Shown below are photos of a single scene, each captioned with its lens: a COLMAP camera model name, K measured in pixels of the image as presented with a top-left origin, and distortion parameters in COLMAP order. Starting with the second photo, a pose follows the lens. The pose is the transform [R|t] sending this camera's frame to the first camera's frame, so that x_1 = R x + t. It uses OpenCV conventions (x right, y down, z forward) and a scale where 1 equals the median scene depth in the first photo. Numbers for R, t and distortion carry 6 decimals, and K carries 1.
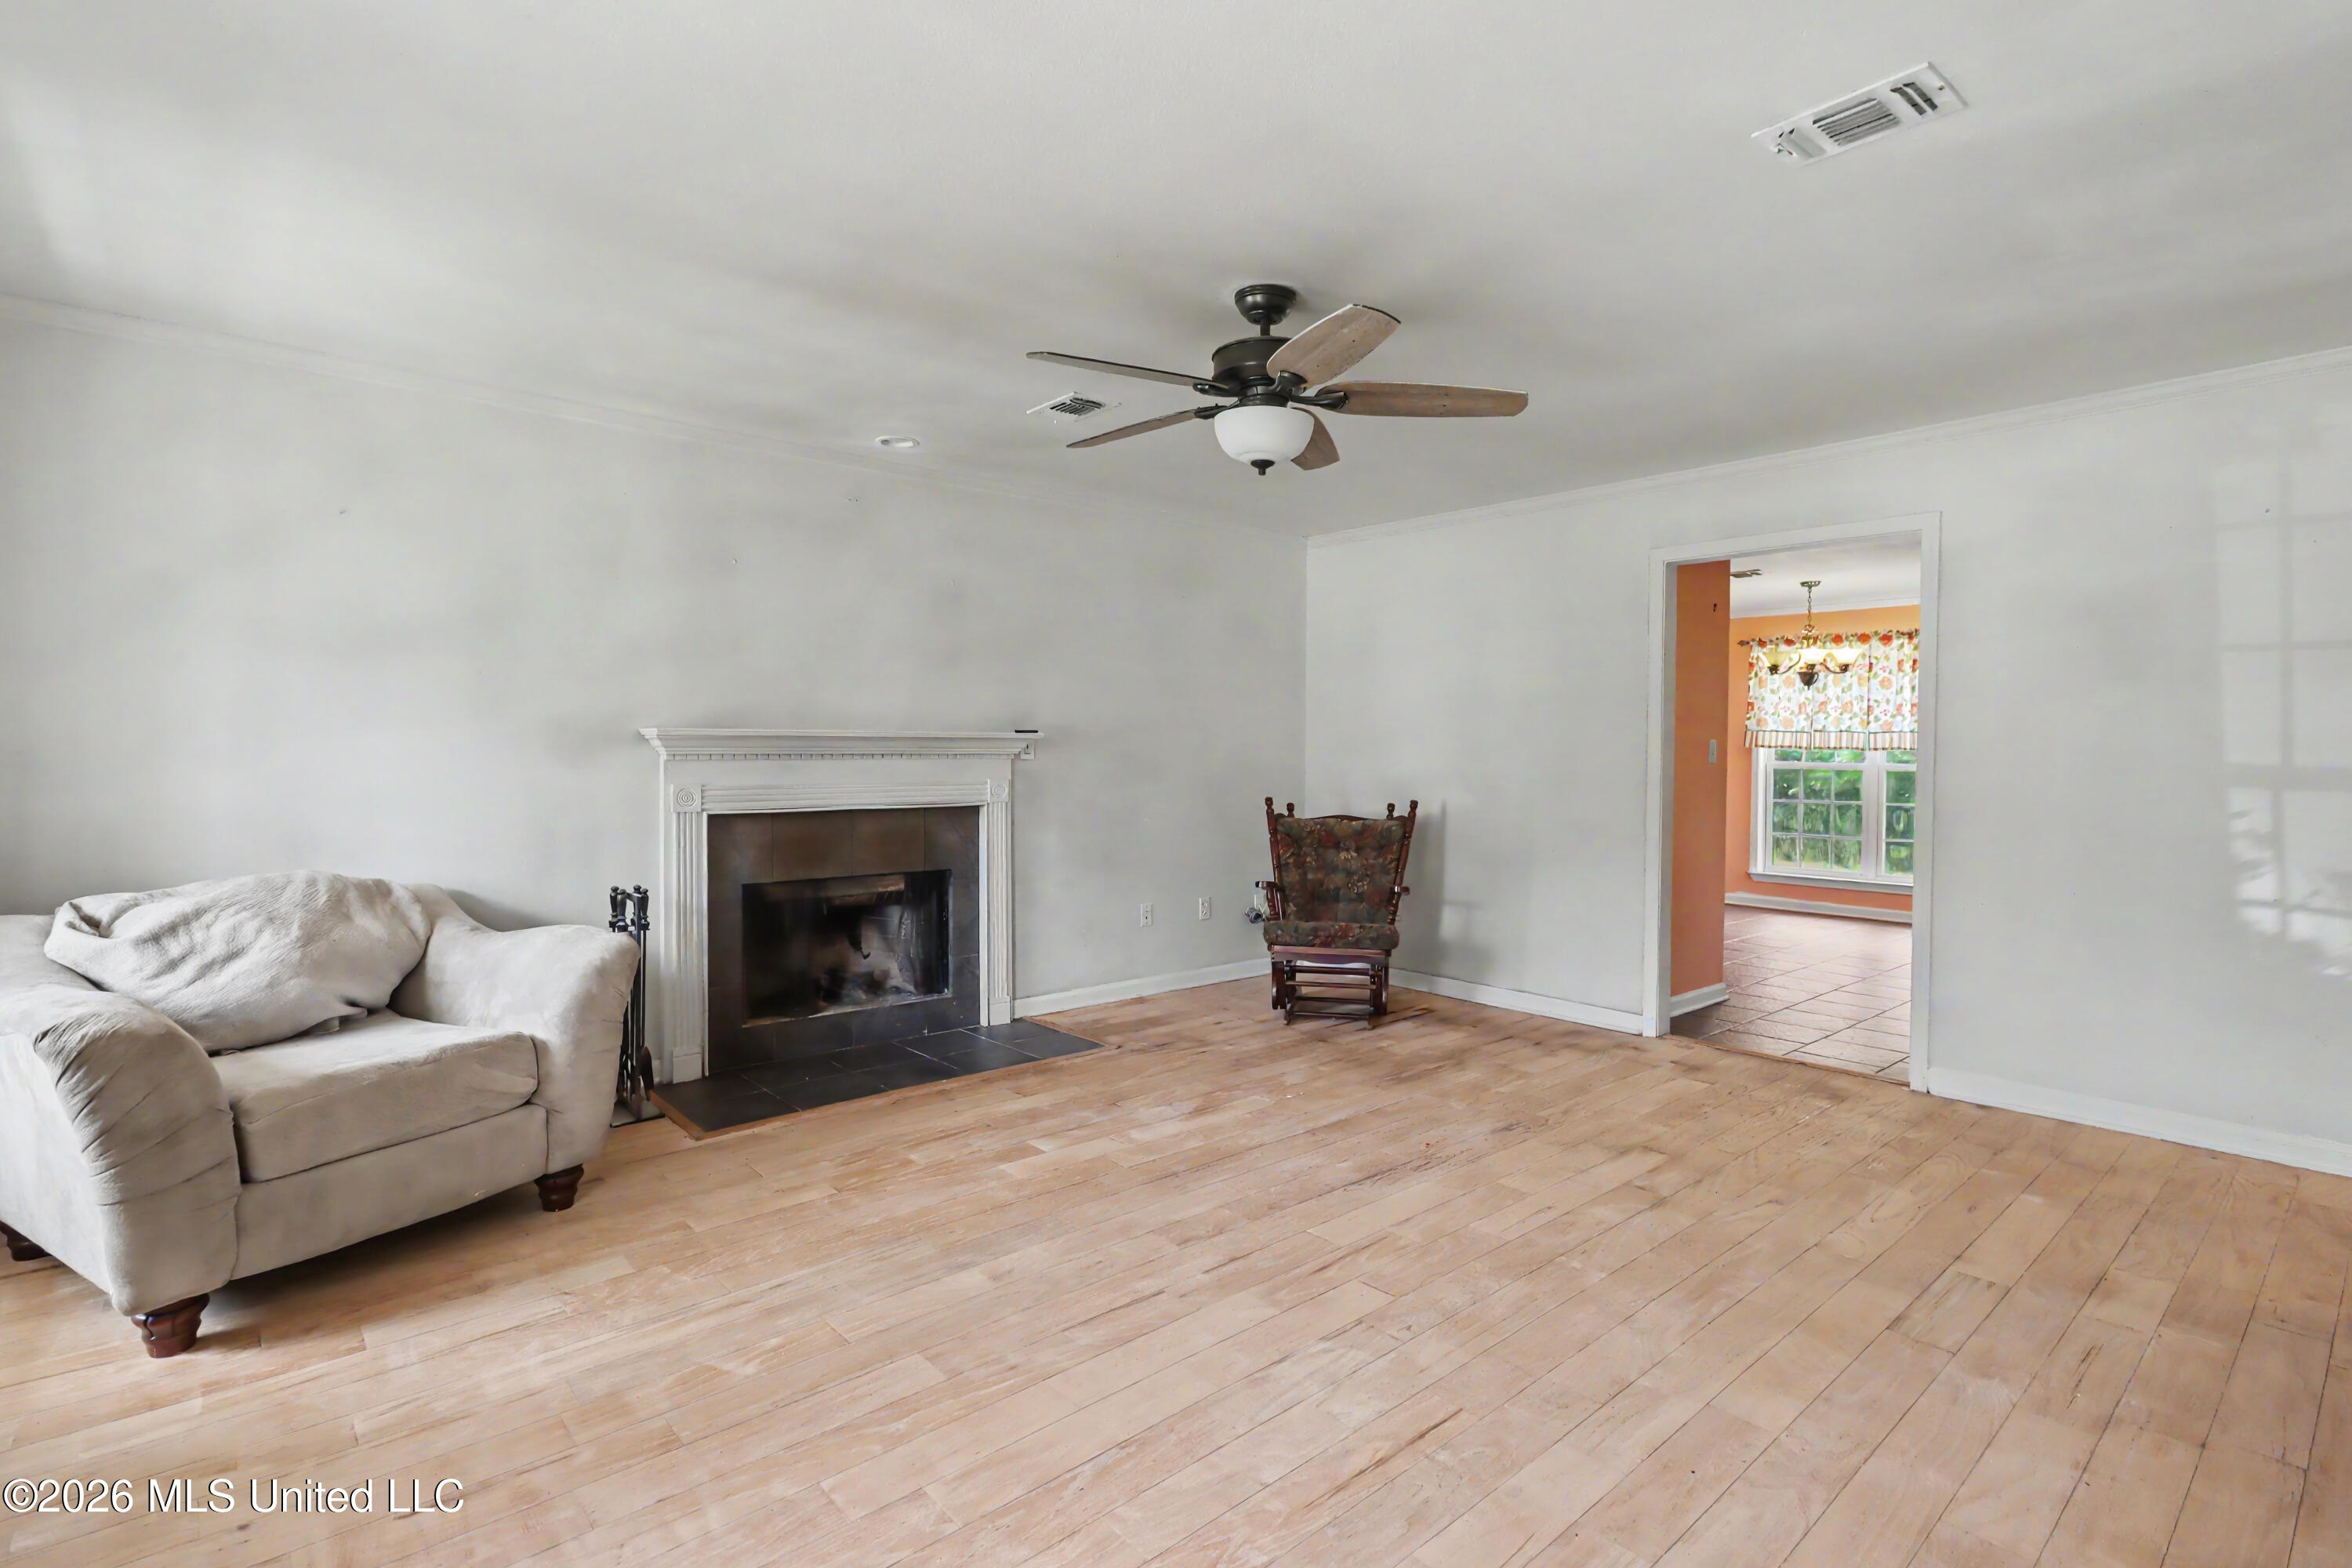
lens RADIAL K [[1126.0, 0, 1197.7], [0, 1126.0, 772.3], [0, 0, 1]] dist [0.000625, 0.001492]
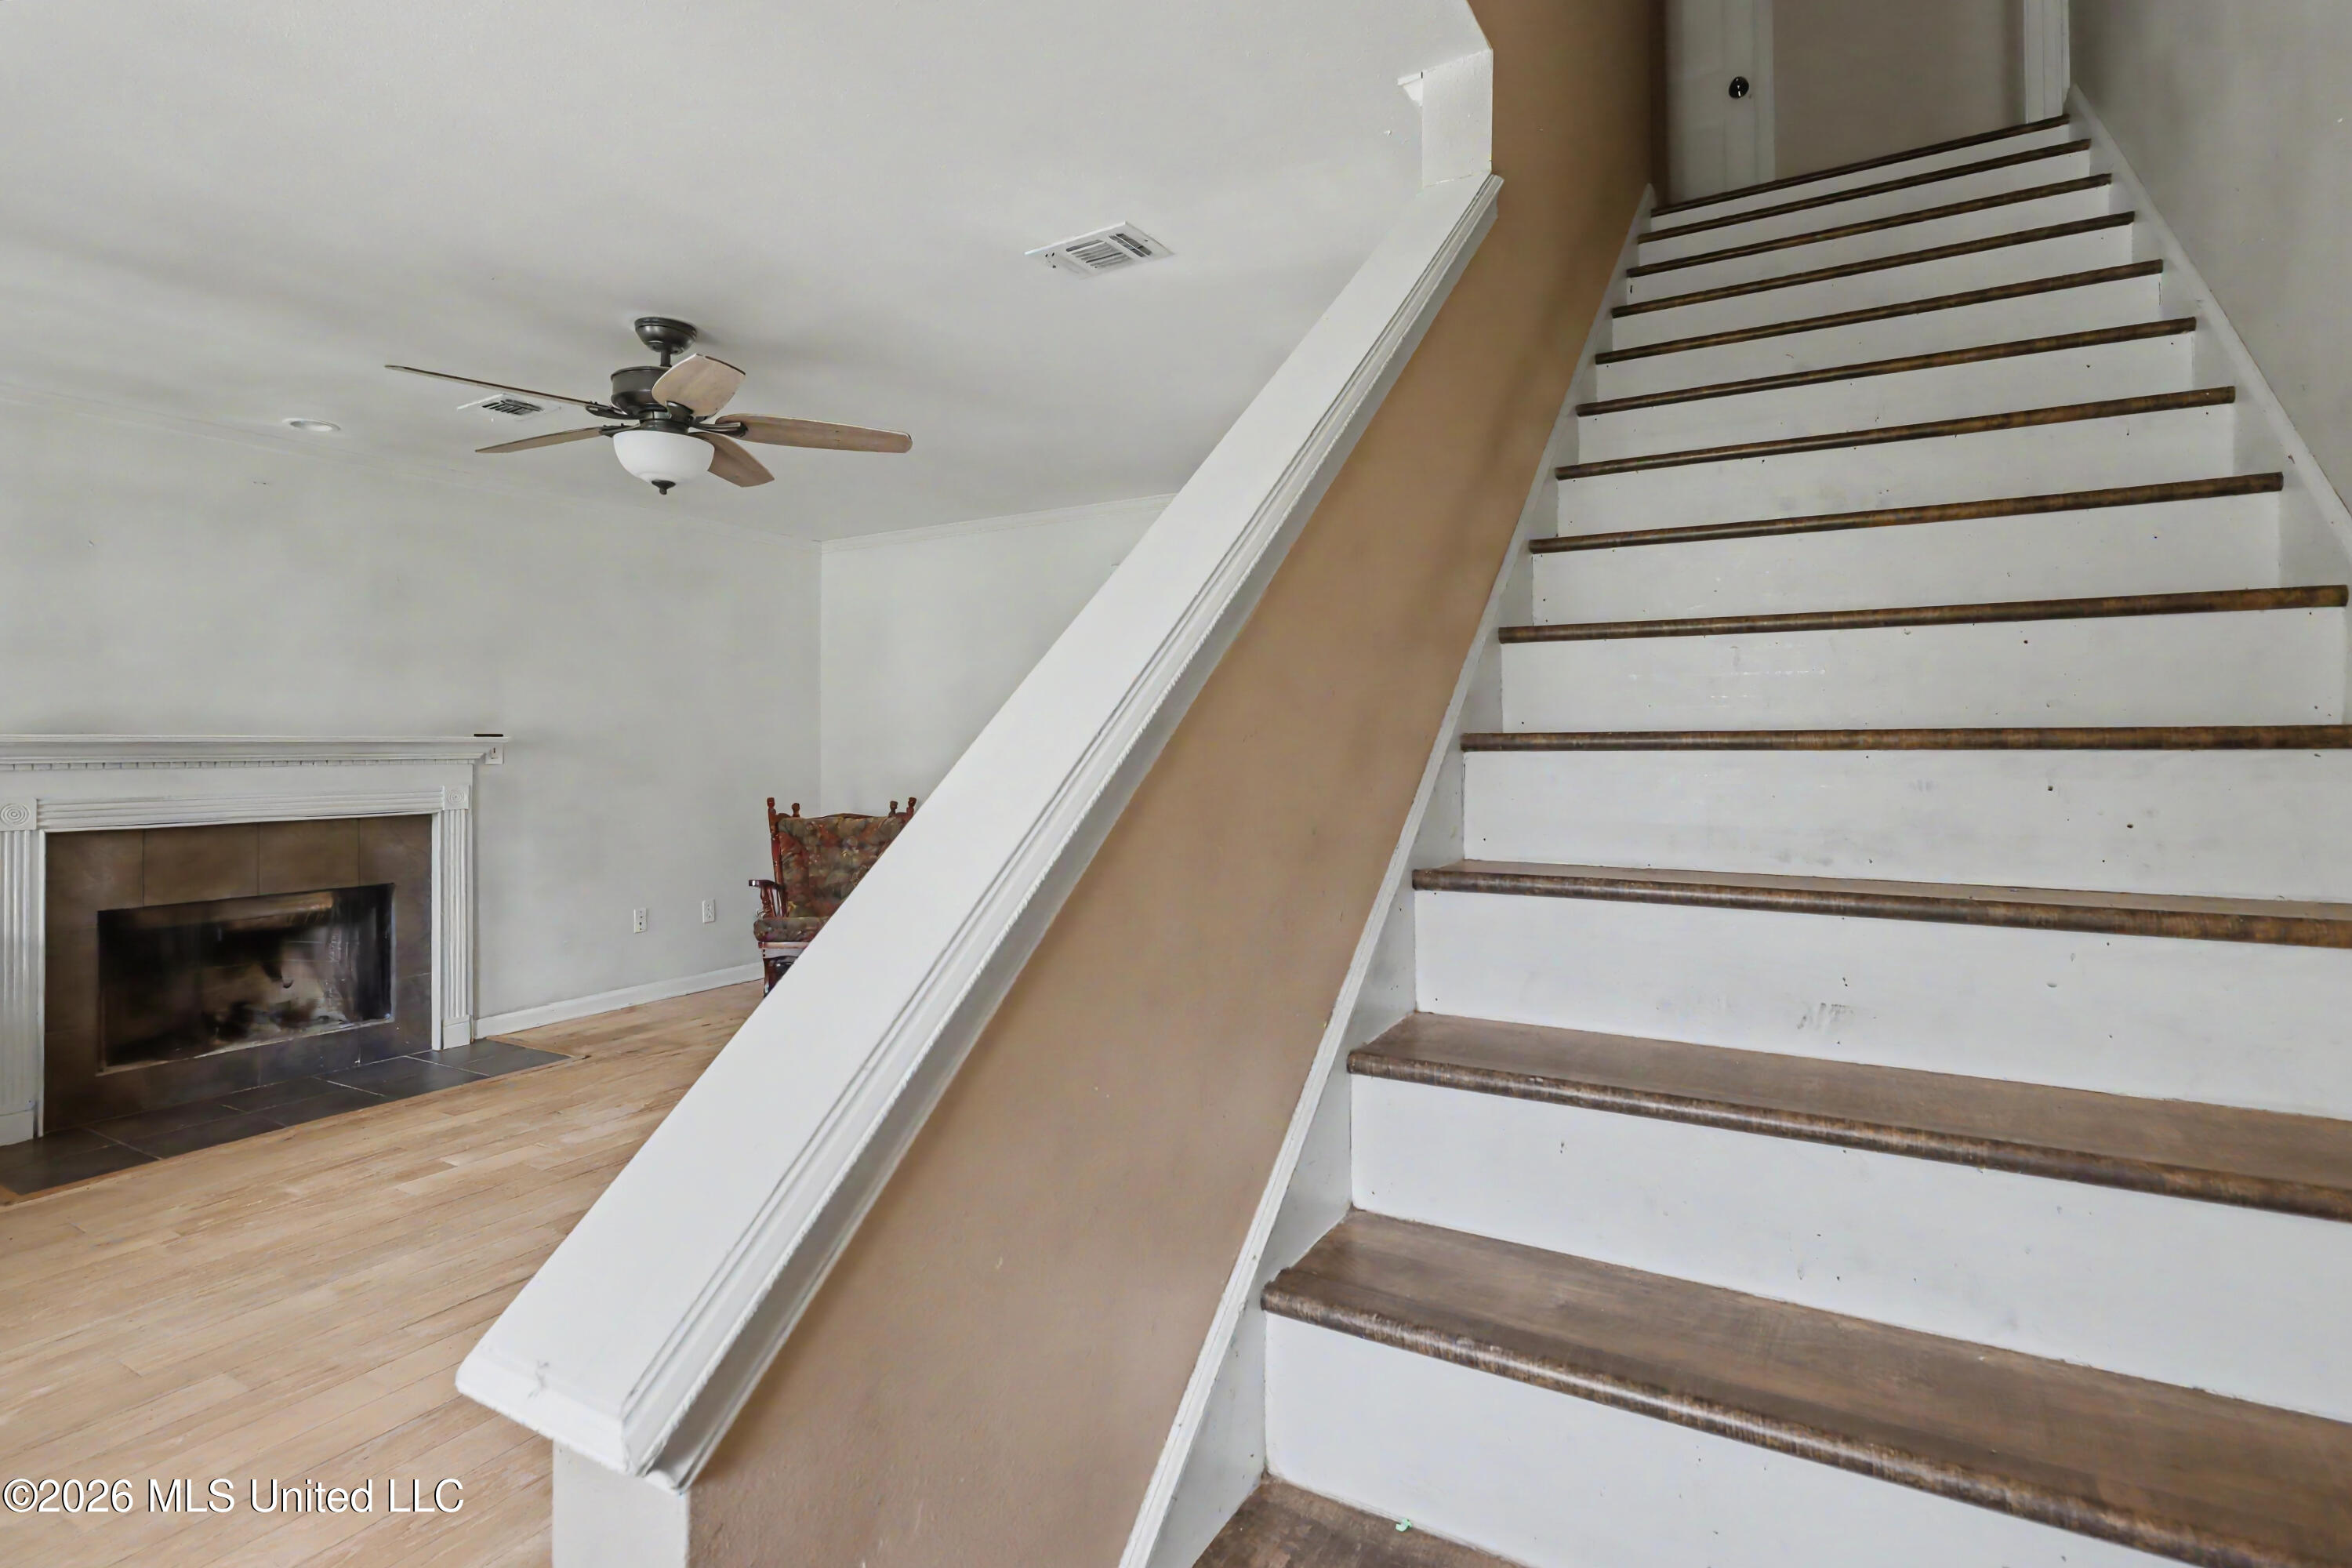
lens RADIAL K [[1126.0, 0, 1161.6], [0, 1126.0, 743.8], [0, 0, 1]] dist [0.000625, 0.001492]
pose [[0.950238, -0.010783, 0.311338, 0.109450], [0.018138, 0.999620, -0.020738, 0.001549], [-0.310996, 0.025353, 0.950073, -0.096659]]
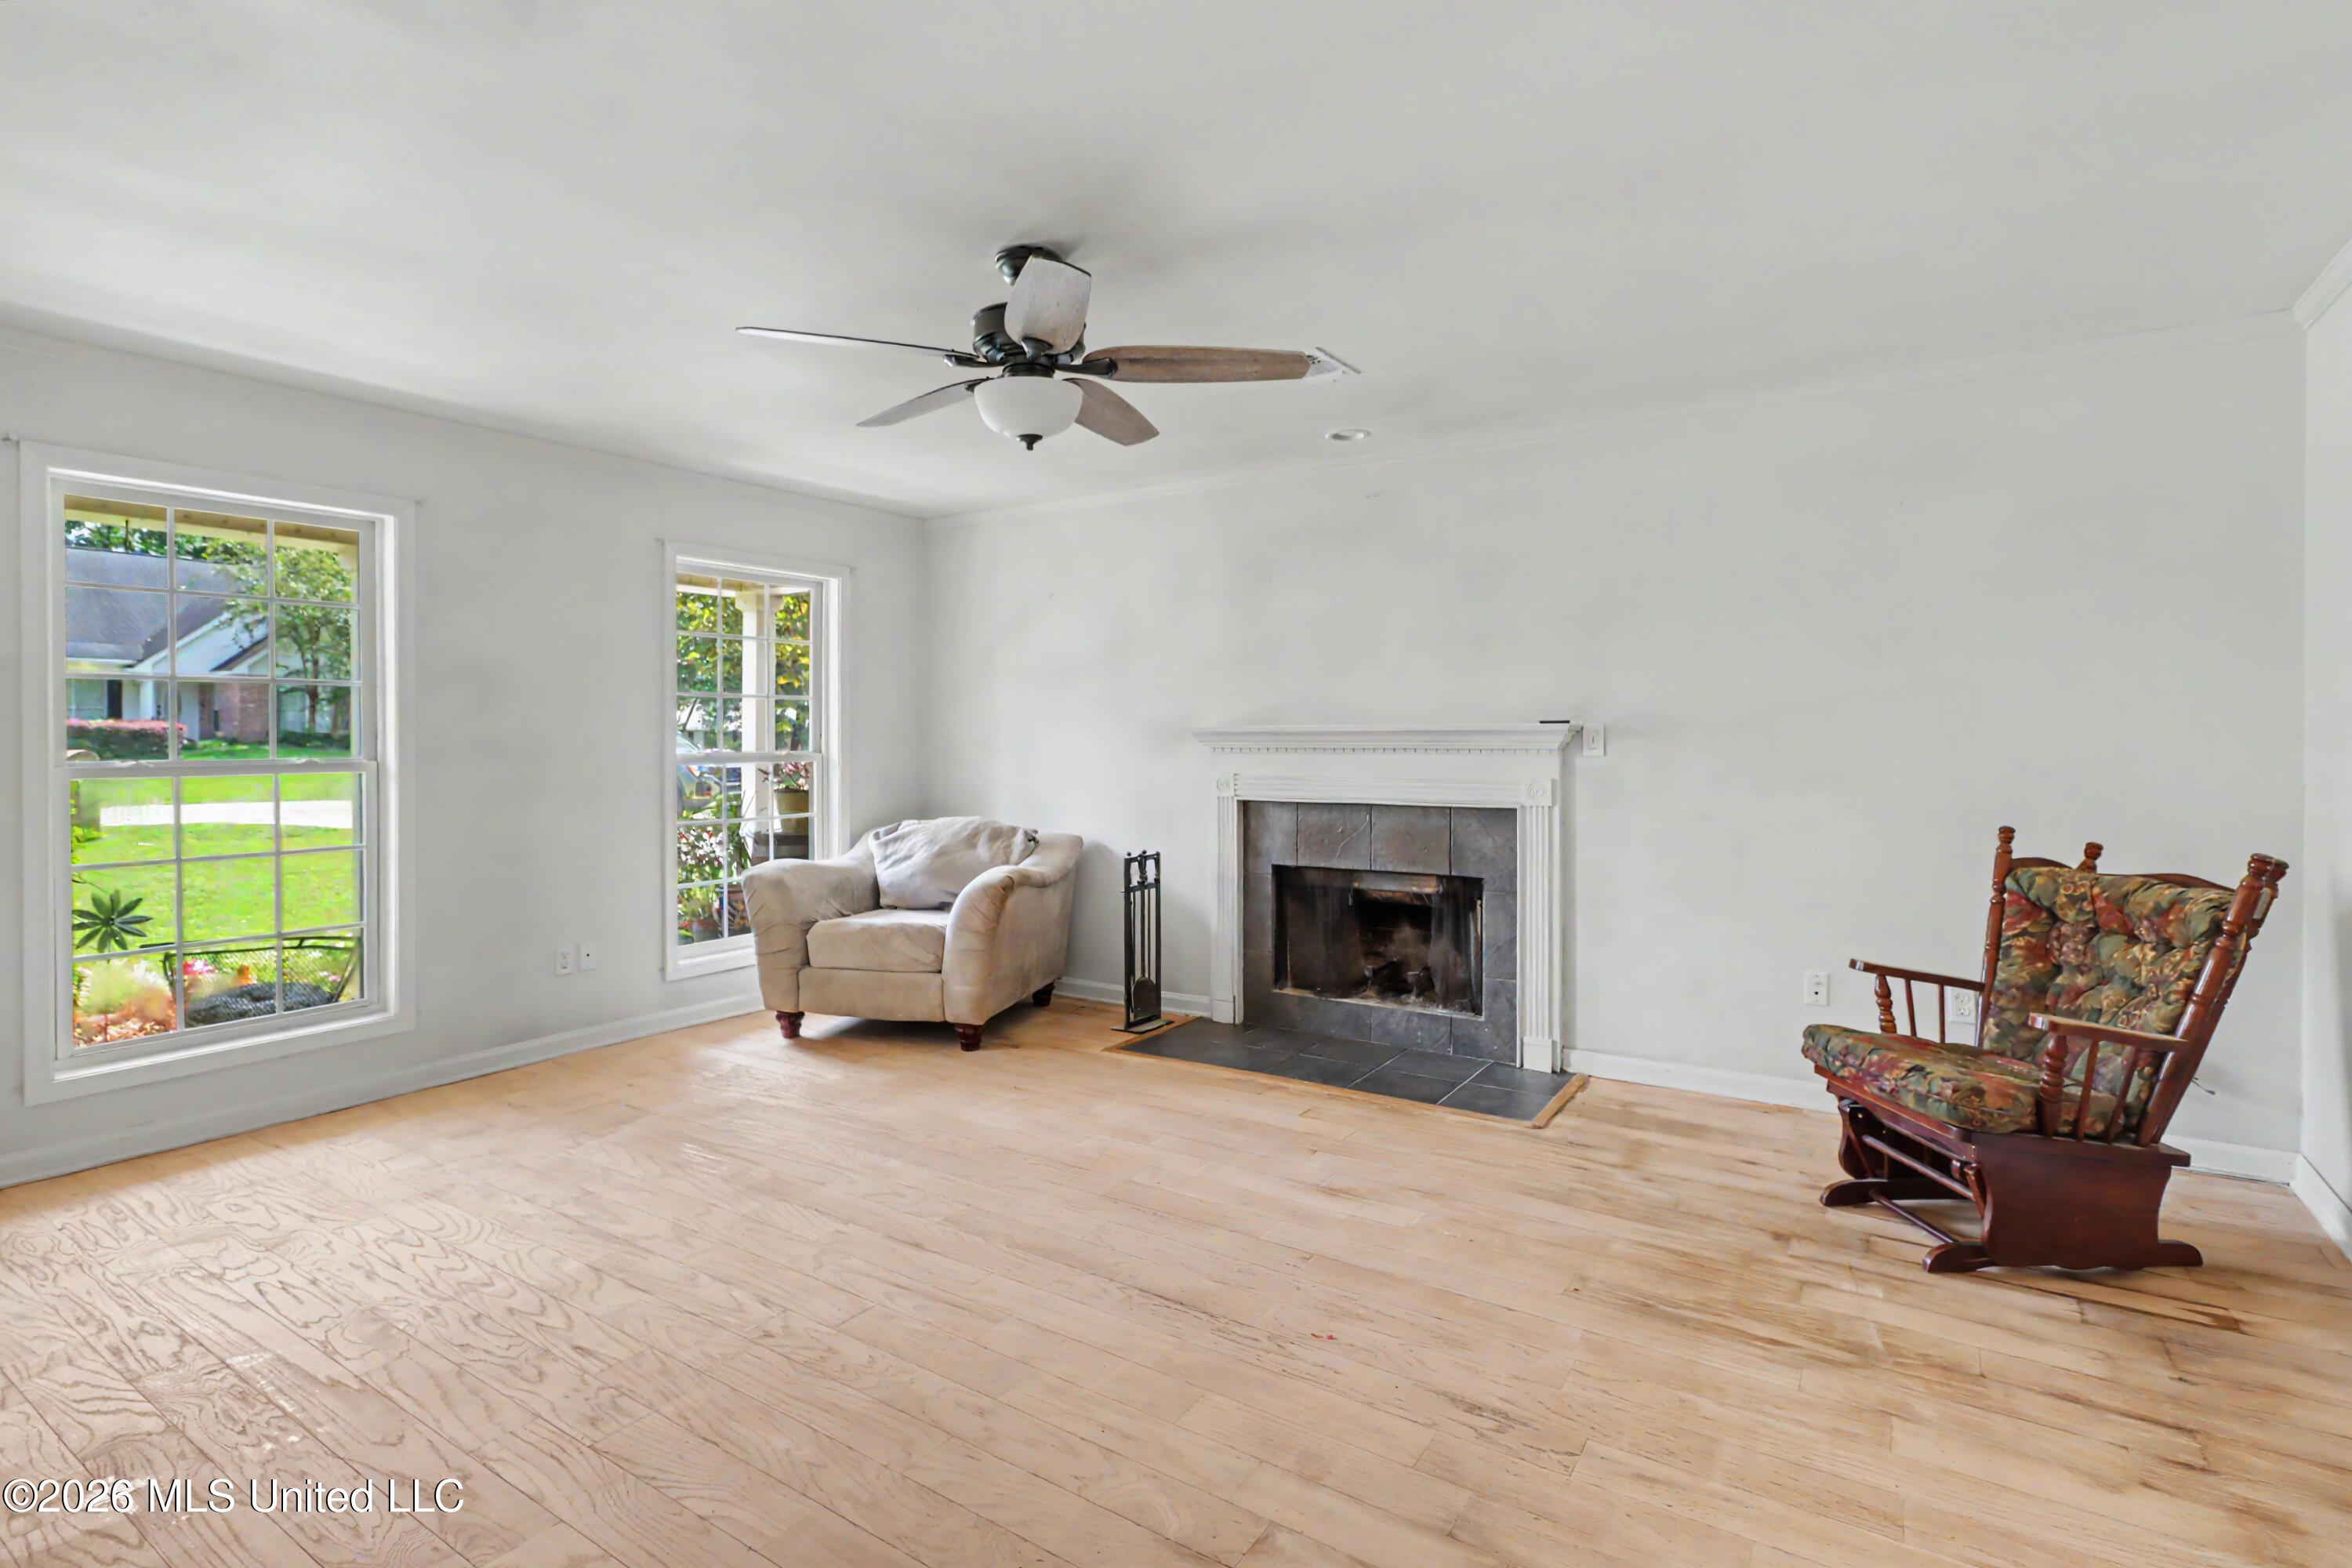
lens RADIAL K [[1126.0, 0, 1137.2], [0, 1126.0, 773.7], [0, 0, 1]] dist [0.000625, 0.001492]
pose [[0.246681, 0.019425, -0.968902, 0.657916], [-0.018626, 0.999709, 0.015300, -0.005861], [0.968918, 0.014272, 0.246972, 0.588347]]
